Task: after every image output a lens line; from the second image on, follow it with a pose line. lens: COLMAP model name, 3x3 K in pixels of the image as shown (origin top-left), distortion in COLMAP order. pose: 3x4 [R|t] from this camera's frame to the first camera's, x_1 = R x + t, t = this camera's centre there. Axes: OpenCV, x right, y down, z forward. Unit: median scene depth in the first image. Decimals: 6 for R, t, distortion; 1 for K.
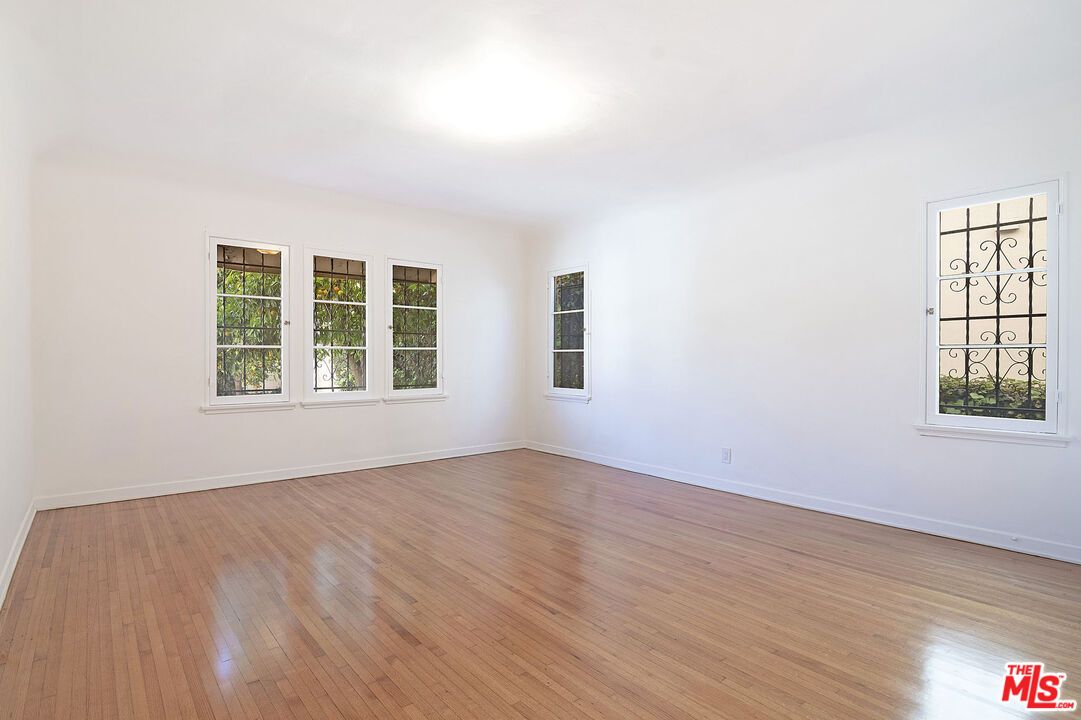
lens RADIAL K [[519.9, 0, 542.9], [0, 519.9, 350.6], [0, 0, 1]] dist [-0.003686, -0.001458]
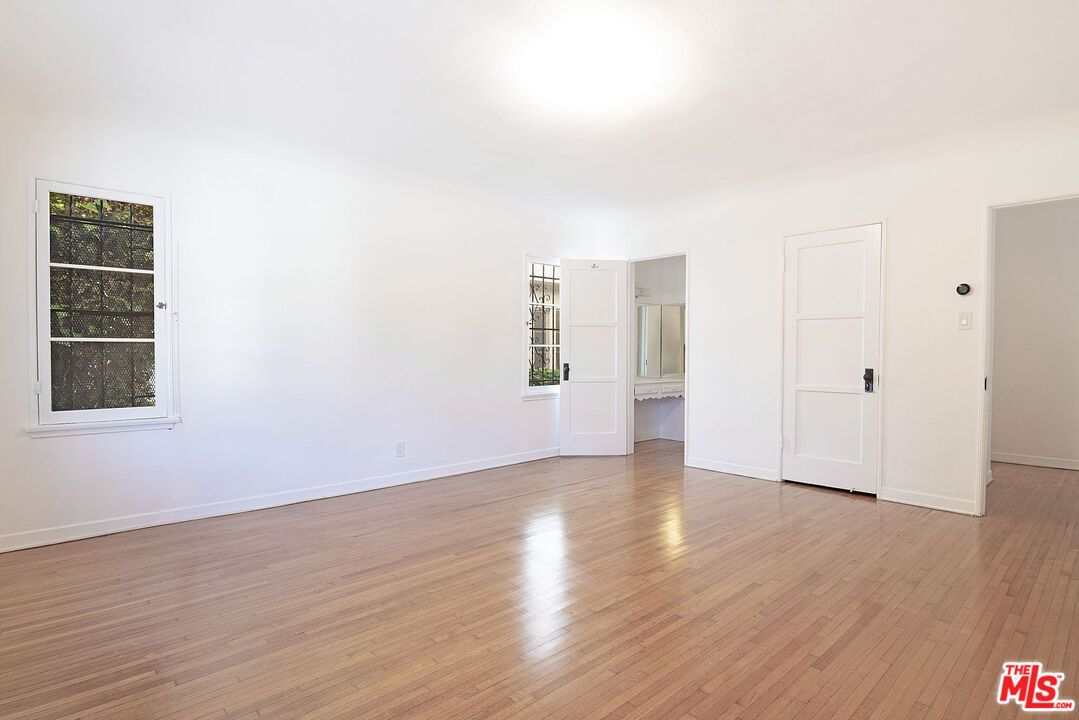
lens RADIAL K [[519.0, 0, 541.9], [0, 519.0, 350.6], [0, 0, 1]] dist [-0.003686, -0.001458]
pose [[-0.000738, 0.001366, 0.999999, -0.546624], [-0.014500, 0.999894, -0.001377, 0.006416], [-0.999895, -0.014501, -0.000718, 0.604978]]
